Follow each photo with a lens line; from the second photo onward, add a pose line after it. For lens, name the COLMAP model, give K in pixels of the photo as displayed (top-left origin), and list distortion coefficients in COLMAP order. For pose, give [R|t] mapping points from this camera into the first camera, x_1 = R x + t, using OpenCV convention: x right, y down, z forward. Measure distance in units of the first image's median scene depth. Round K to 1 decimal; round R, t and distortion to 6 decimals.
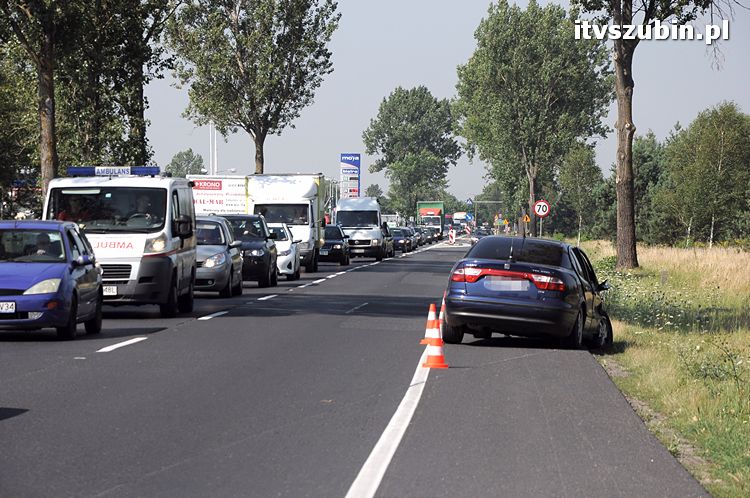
lens RADIAL K [[2152.7, 0, 375.0], [0, 2152.7, 249.0], [0, 0, 1]] dist [0.781144, 0.052073]
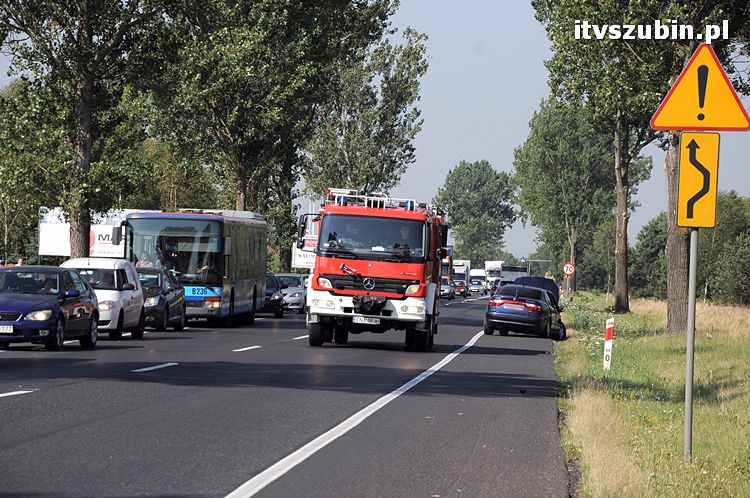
lens RADIAL K [[2152.7, 0, 375.0], [0, 2152.7, 249.0], [0, 0, 1]] dist [0.781144, 0.052073]
pose [[0.999234, 0.026826, -0.028486, -0.004930], [-0.027500, 0.999344, -0.023557, 0.003387], [0.027835, 0.024323, 0.999317, -0.312210]]
